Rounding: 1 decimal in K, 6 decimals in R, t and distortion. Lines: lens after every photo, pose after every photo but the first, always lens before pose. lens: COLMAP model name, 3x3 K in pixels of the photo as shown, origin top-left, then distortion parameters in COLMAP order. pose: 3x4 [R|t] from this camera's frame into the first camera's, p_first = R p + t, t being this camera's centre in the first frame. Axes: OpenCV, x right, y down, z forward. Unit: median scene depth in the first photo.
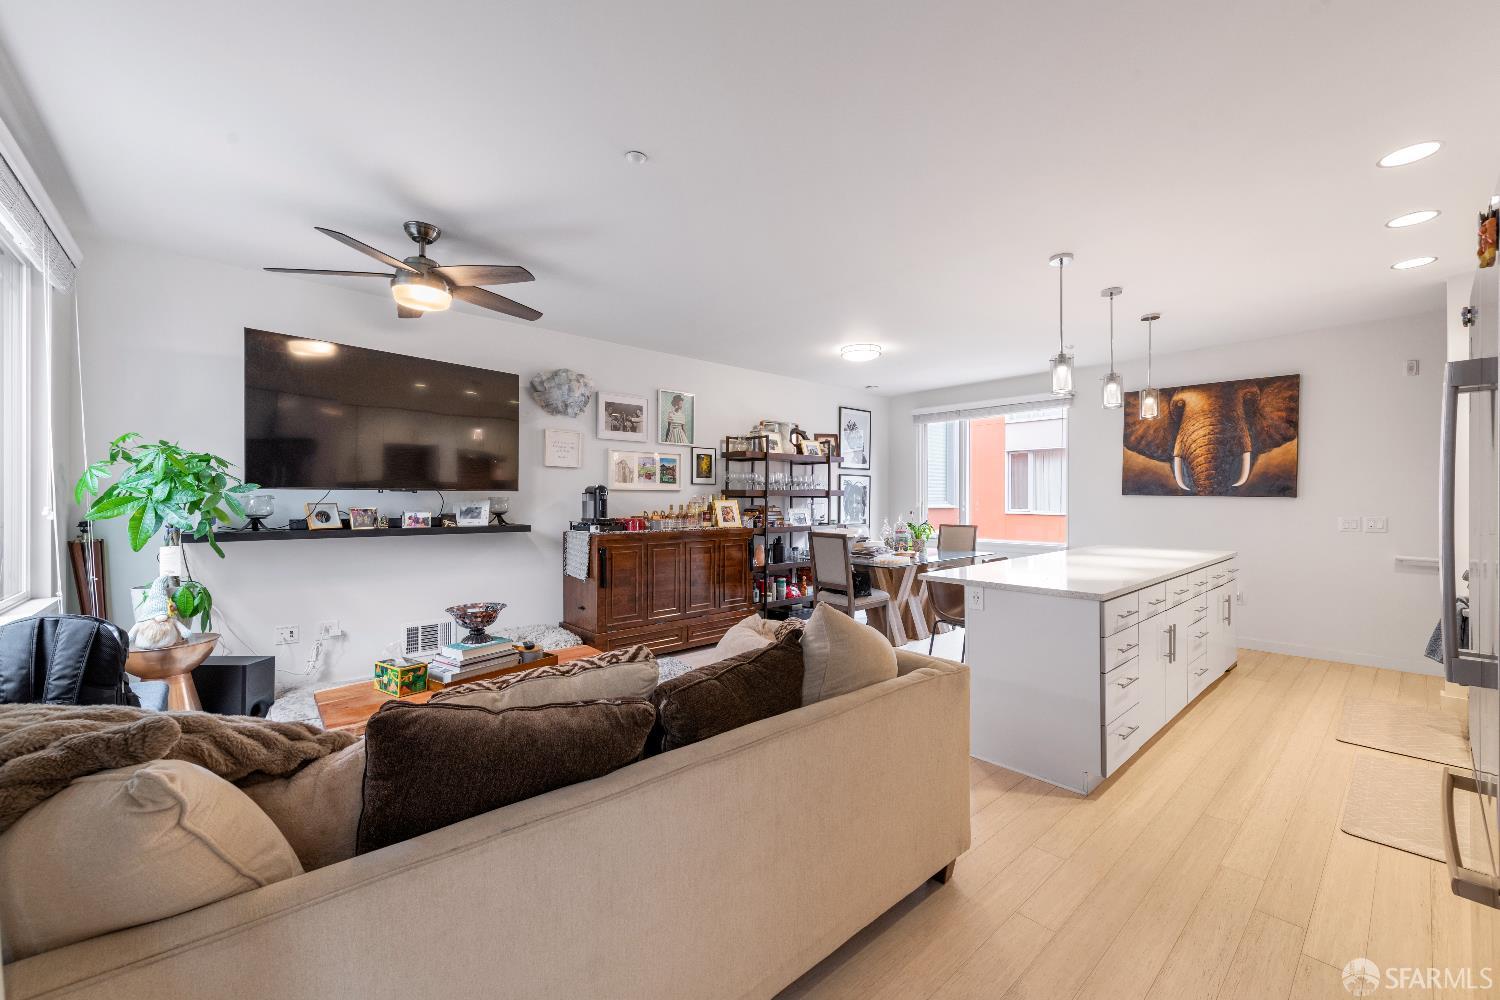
lens RADIAL K [[603.0, 0, 741.6], [0, 603.0, 499.8], [0, 0, 1]] dist [0.006819, -0.000714]
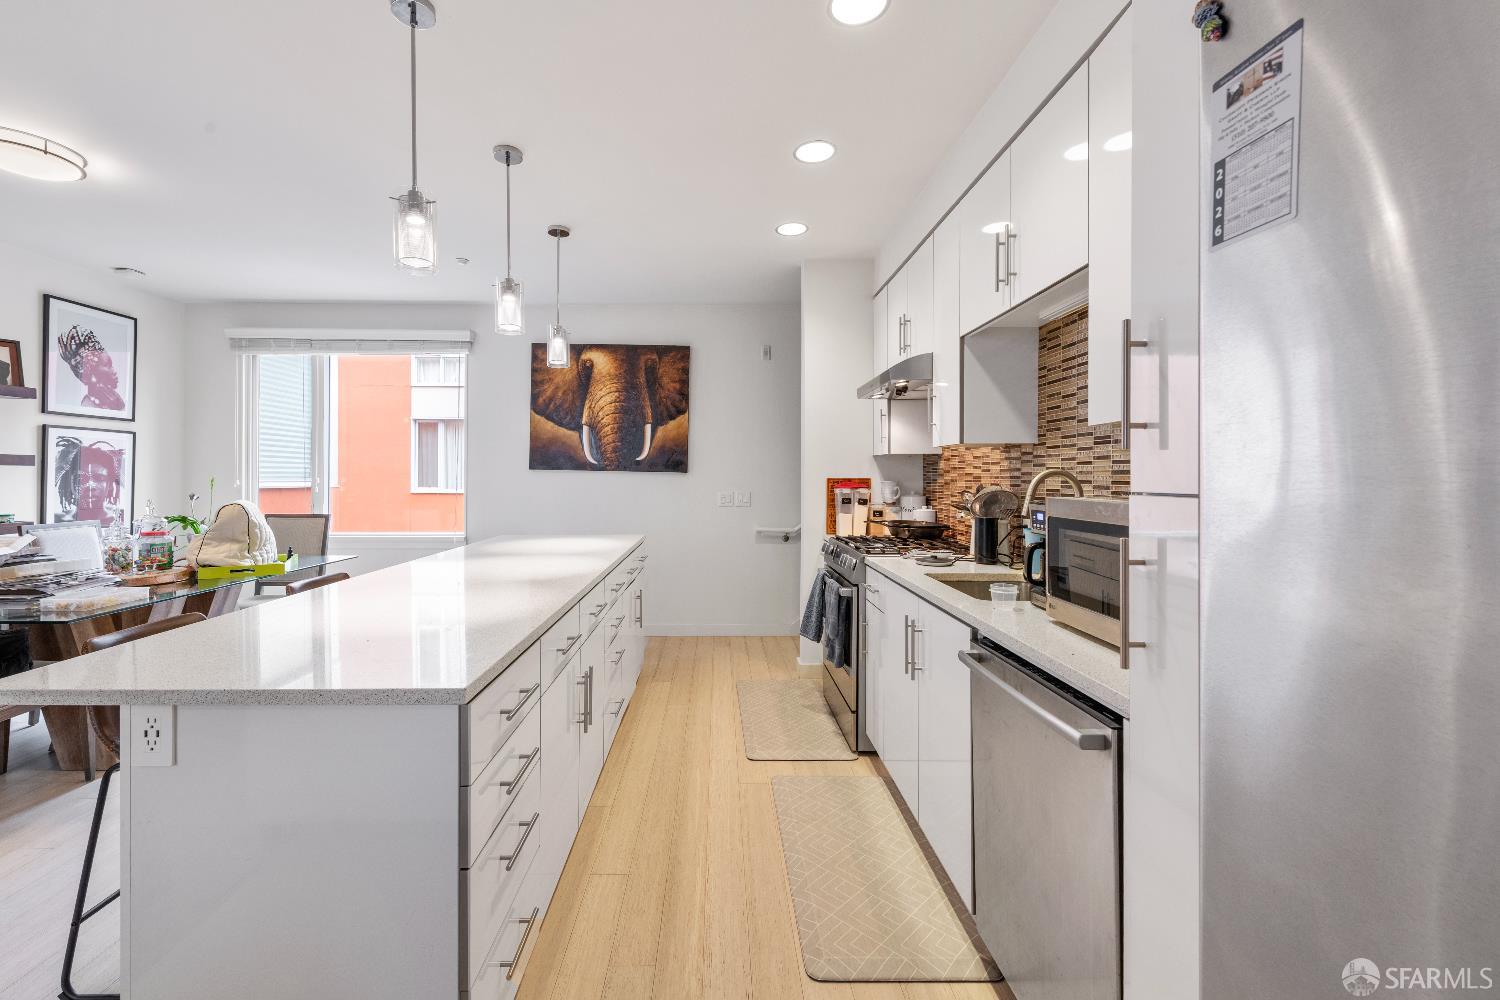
lens RADIAL K [[603.0, 0, 718.2], [0, 603.0, 474.6], [0, 0, 1]] dist [0.006819, -0.000714]
pose [[0.658233, 0.004558, 0.752801, 0.199894], [-0.000333, 0.999983, -0.005763, 0.004185], [-0.752815, 0.003543, 0.658223, 0.295544]]
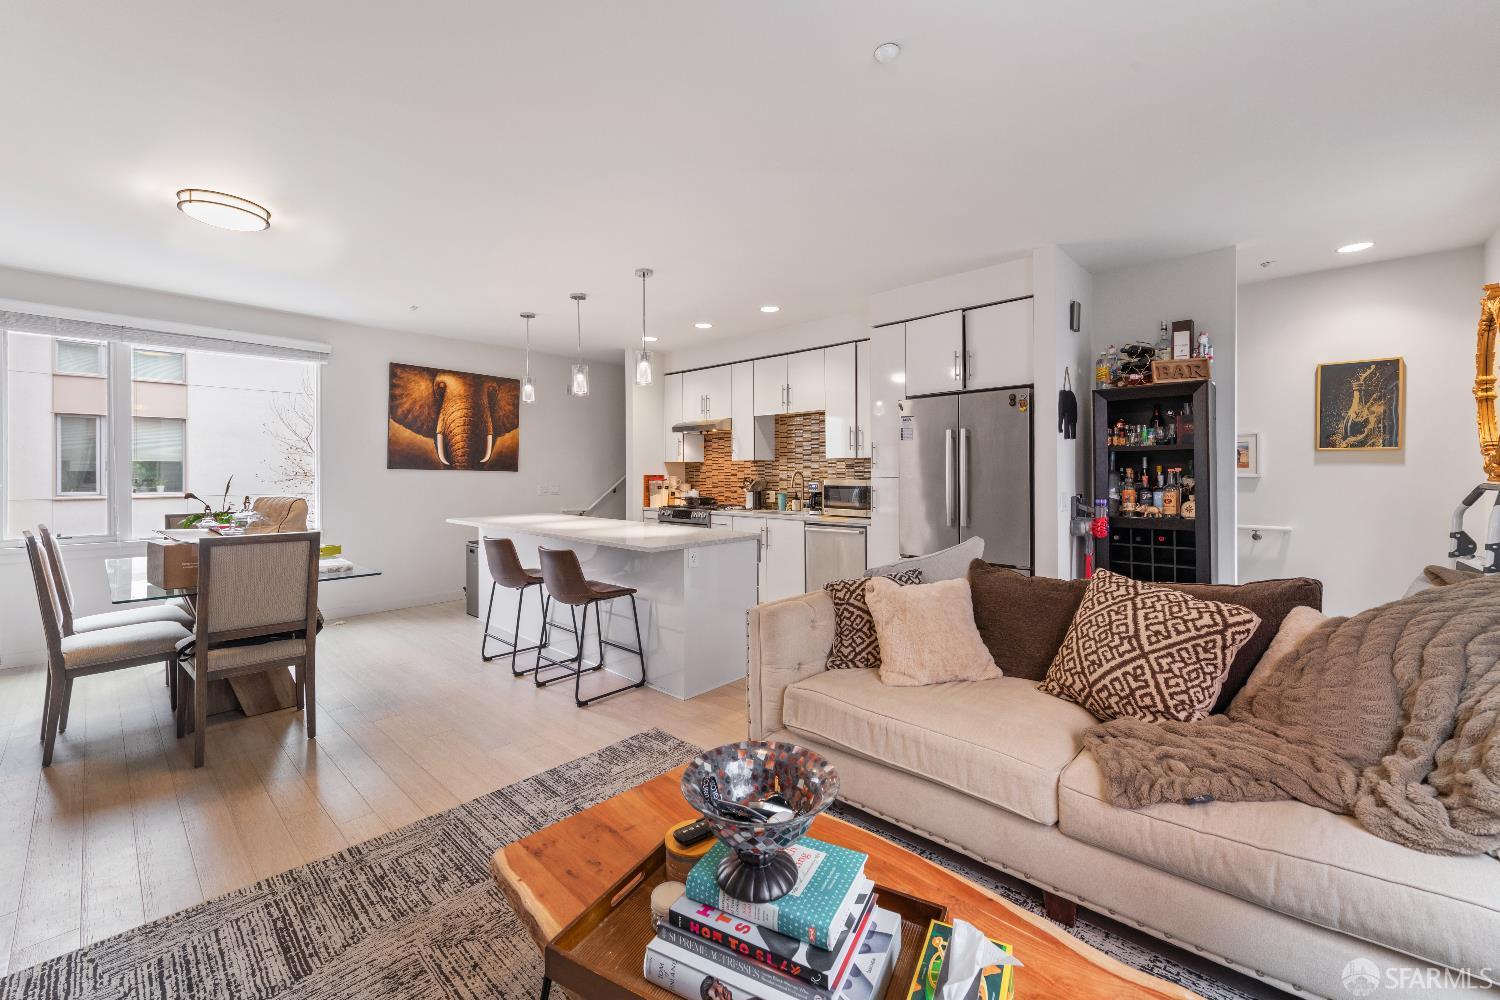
lens RADIAL K [[603.0, 0, 729.4], [0, 603.0, 472.0], [0, 0, 1]] dist [0.006819, -0.000714]
pose [[-0.121787, 0.009148, 0.992514, -0.412335], [0.008328, 0.999932, -0.008195, 0.009857], [-0.992521, 0.007267, -0.121855, 0.628609]]
